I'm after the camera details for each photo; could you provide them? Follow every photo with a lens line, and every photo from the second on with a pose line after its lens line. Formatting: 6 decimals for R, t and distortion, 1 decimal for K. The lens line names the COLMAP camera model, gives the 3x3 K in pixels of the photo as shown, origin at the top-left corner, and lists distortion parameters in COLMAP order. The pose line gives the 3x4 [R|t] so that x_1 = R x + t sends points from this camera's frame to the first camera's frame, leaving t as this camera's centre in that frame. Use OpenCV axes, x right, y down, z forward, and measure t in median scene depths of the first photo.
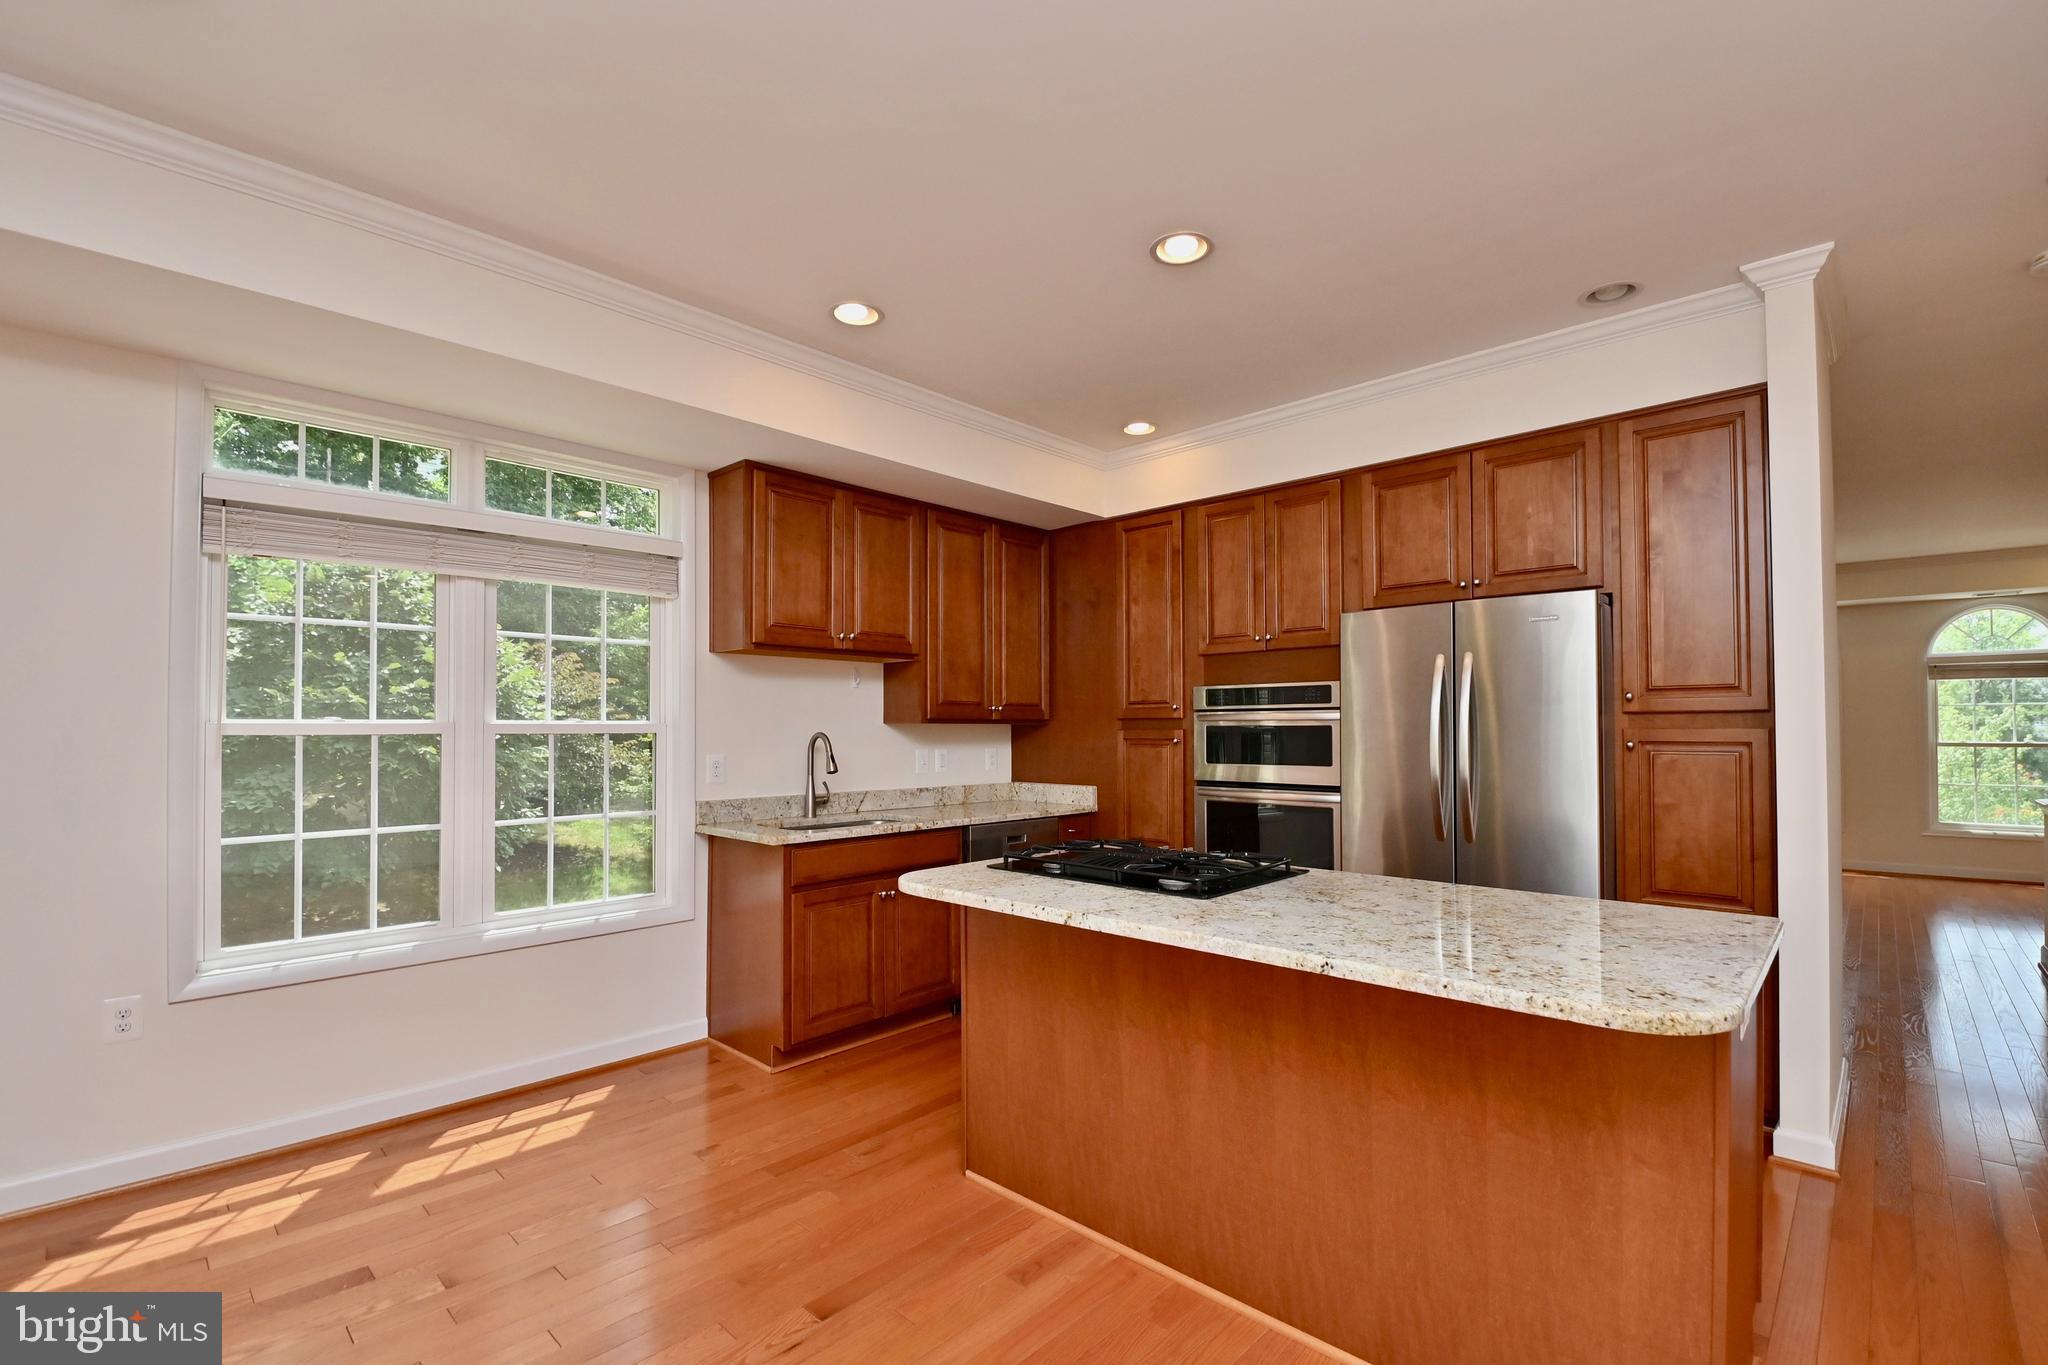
lens RADIAL K [[899.4, 0, 1039.0], [0, 899.4, 715.3], [0, 0, 1]] dist [0.015080, -0.020859]
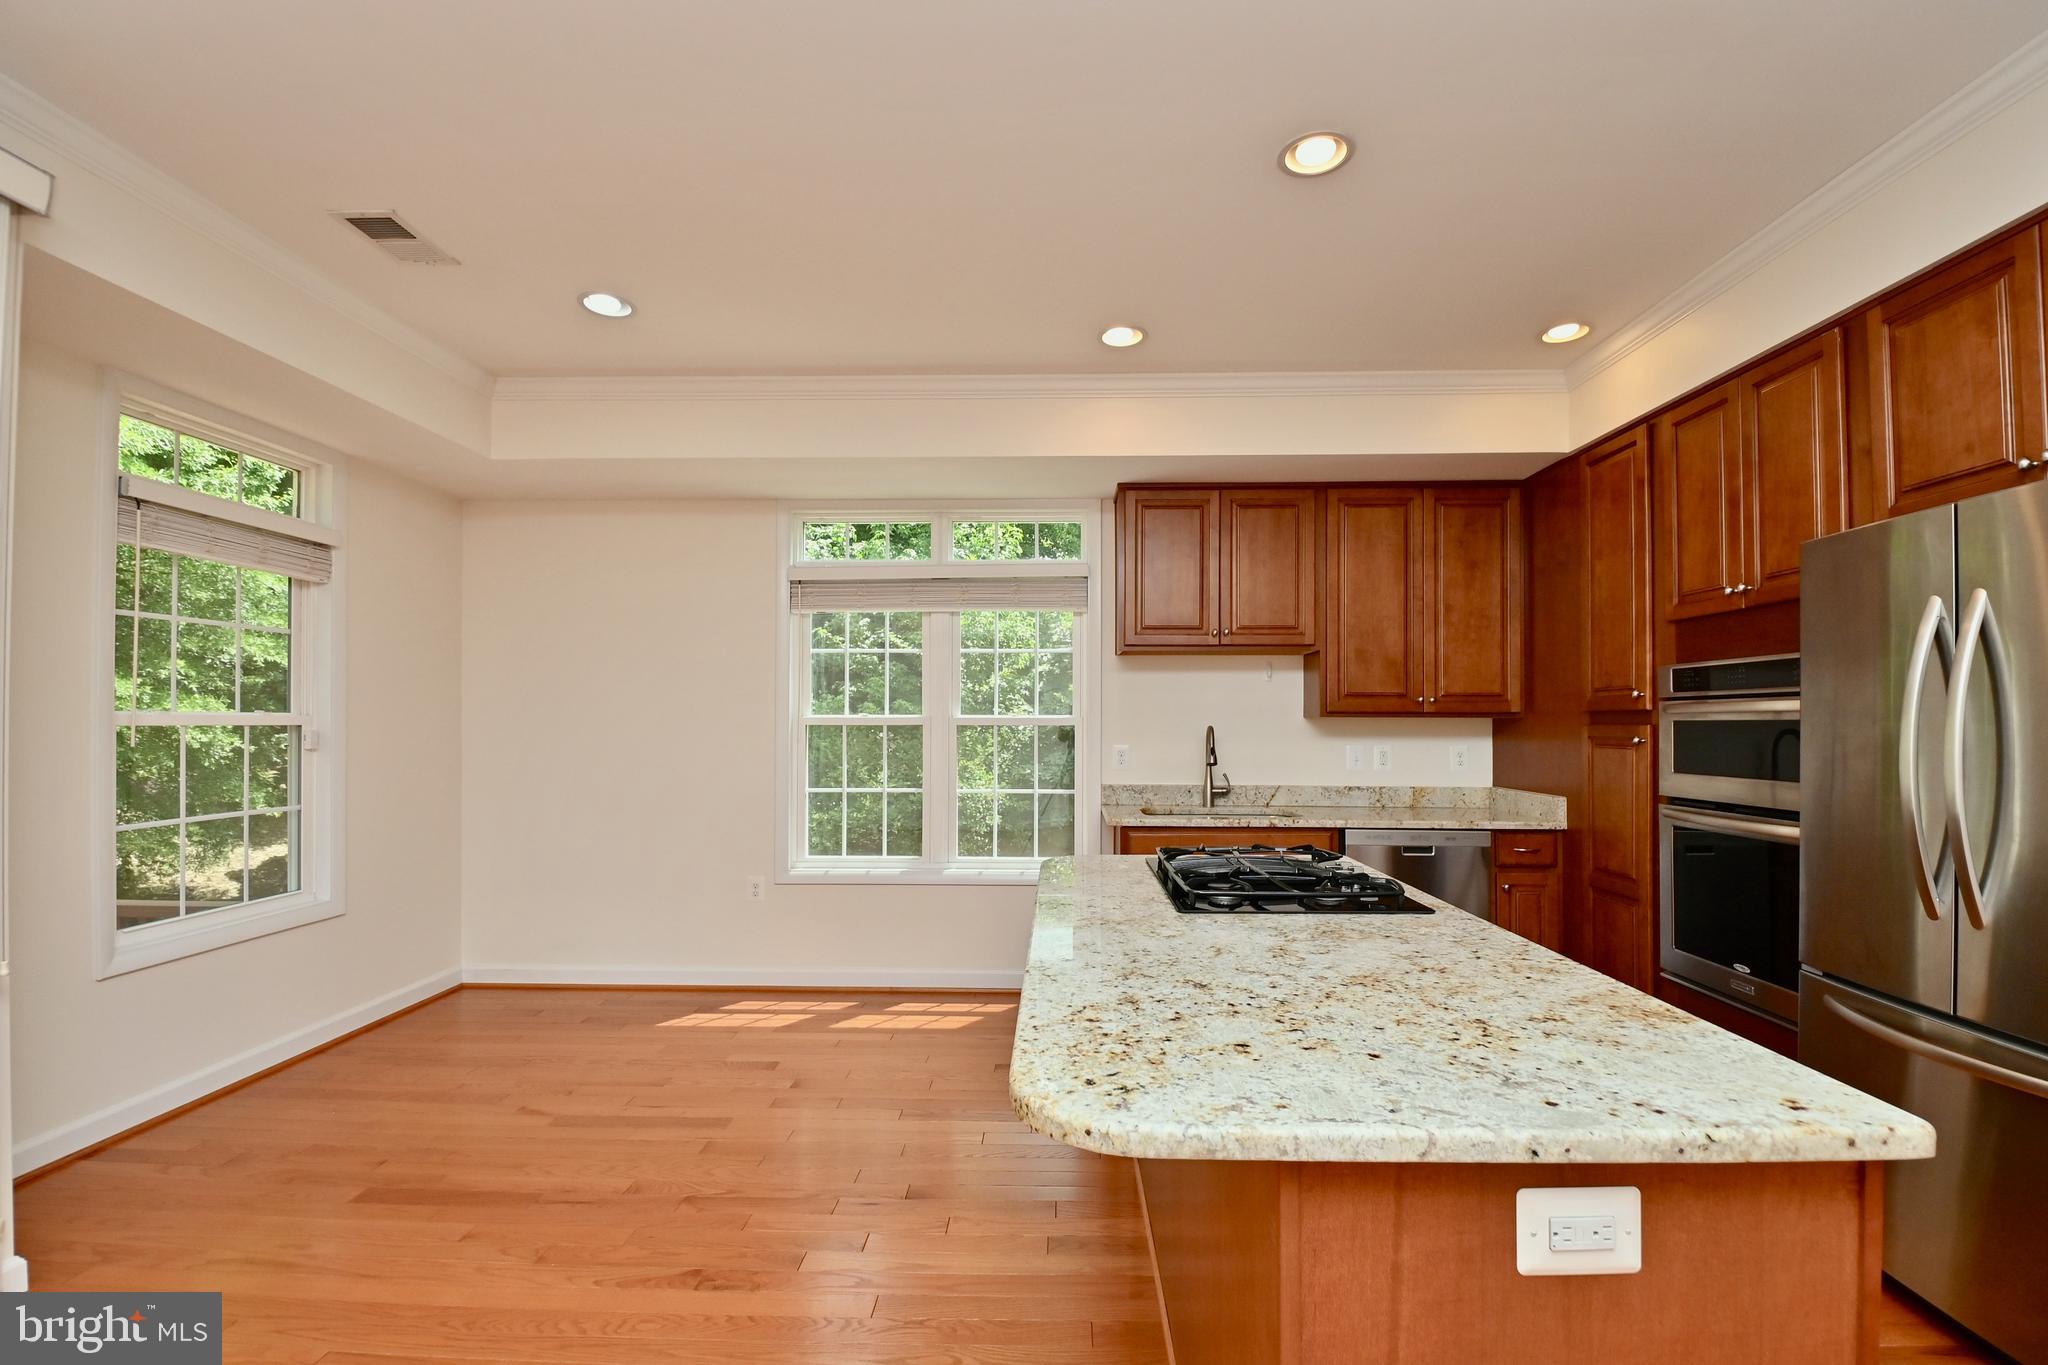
lens RADIAL K [[899.4, 0, 1039.0], [0, 899.4, 715.3], [0, 0, 1]] dist [0.015080, -0.020859]
pose [[0.664579, -0.002313, -0.747214, 0.420084], [0.007365, 0.999967, 0.003455, 0.001843], [0.747182, -0.007800, 0.664574, 0.164581]]
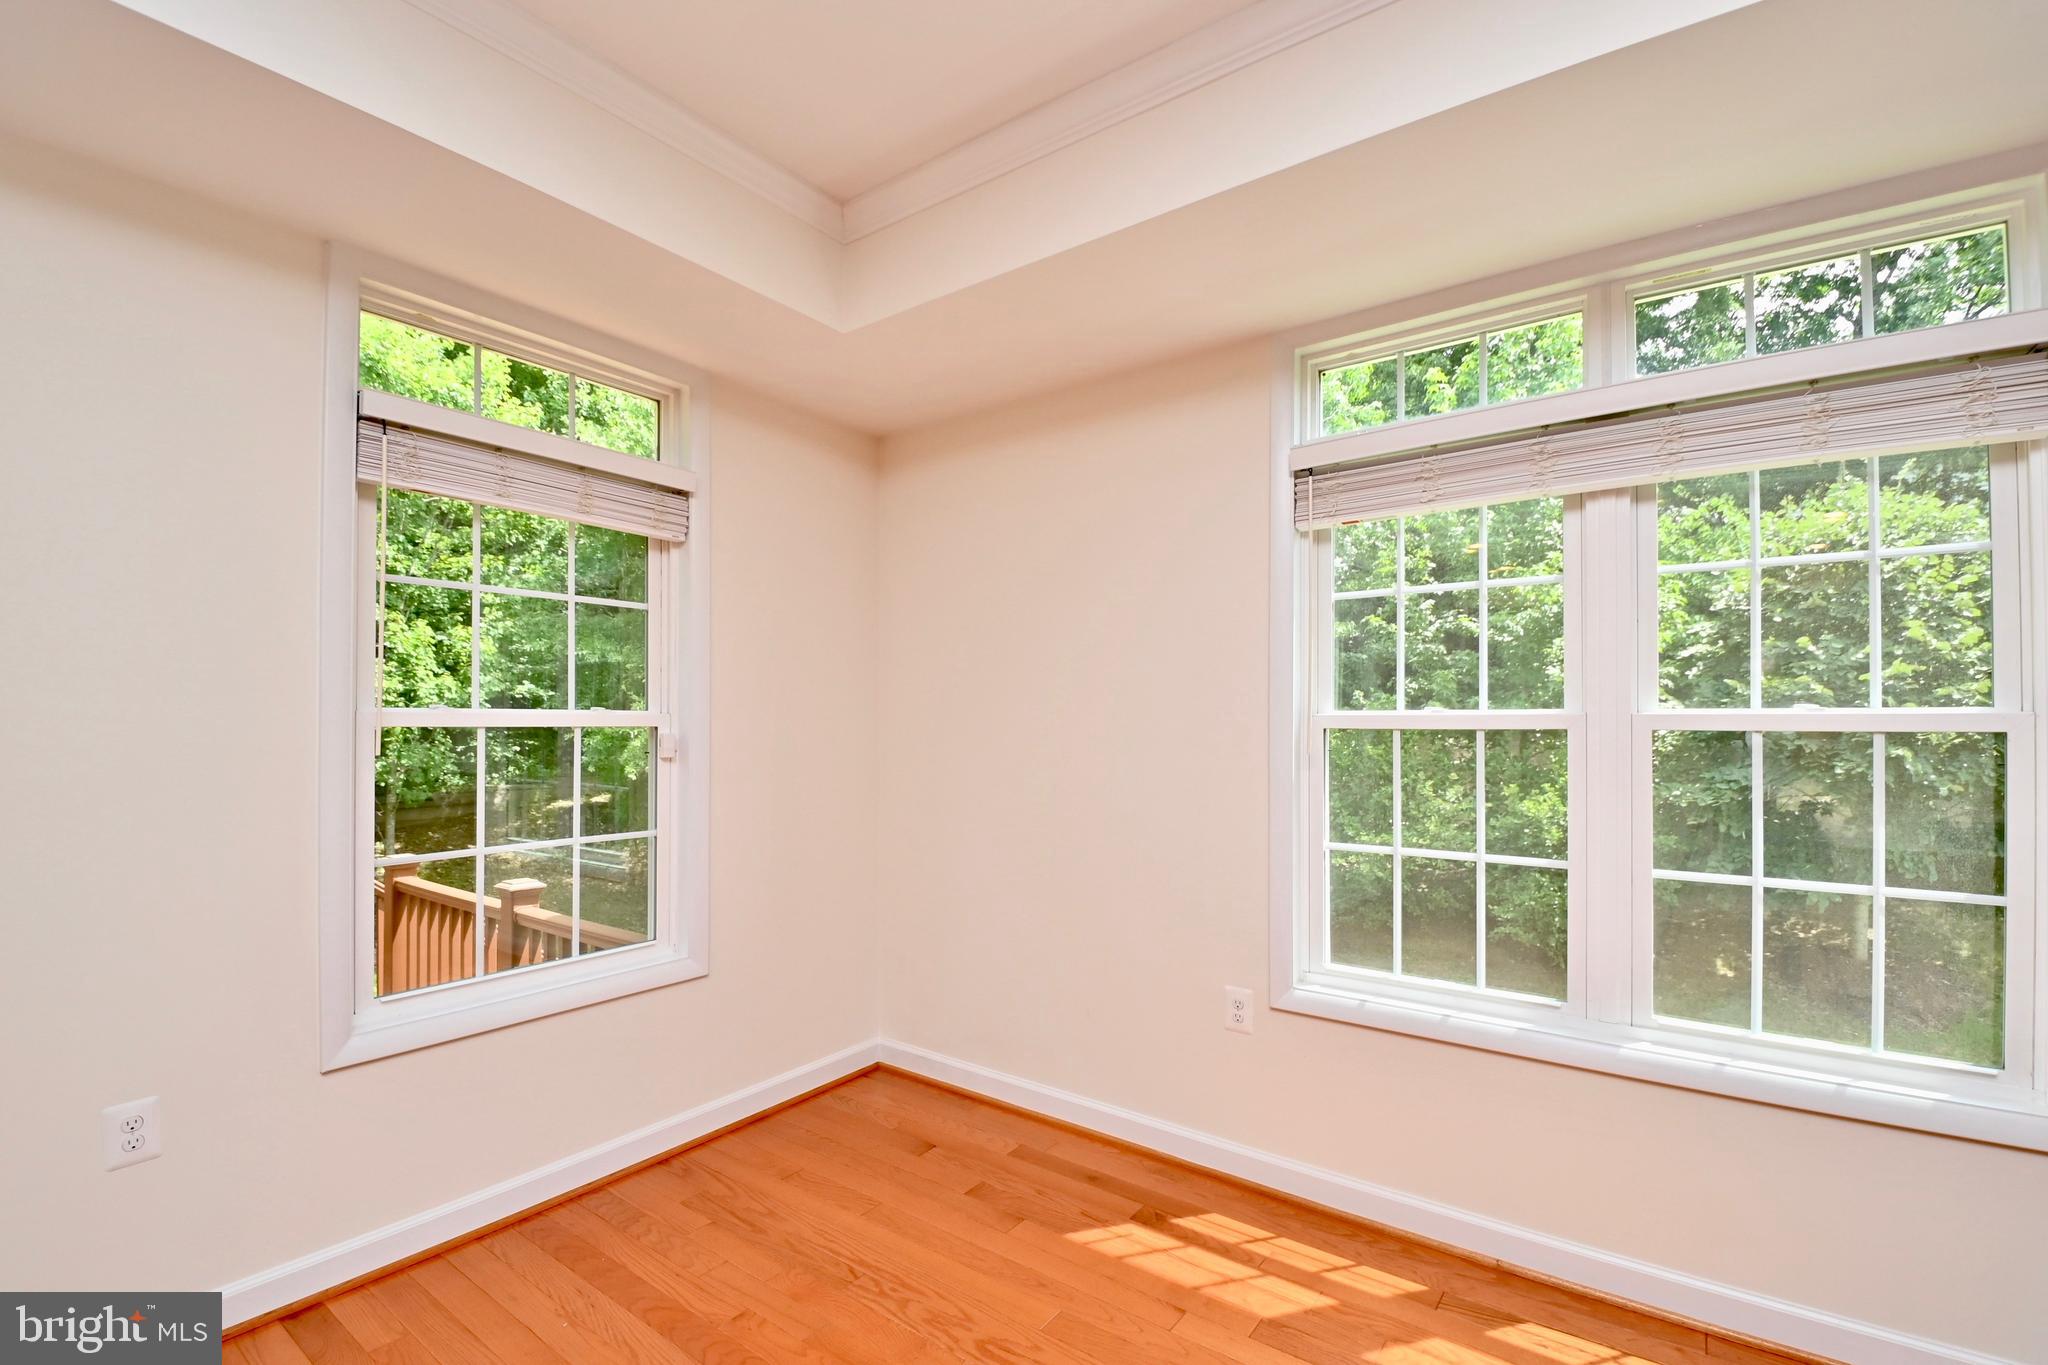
lens RADIAL K [[899.4, 0, 1039.0], [0, 899.4, 715.3], [0, 0, 1]] dist [0.015080, -0.020859]
pose [[0.129692, -0.006049, -0.991536, -0.028072], [0.009641, 0.999942, -0.004839, 0.006939], [0.991508, -0.008932, 0.129742, 0.422140]]
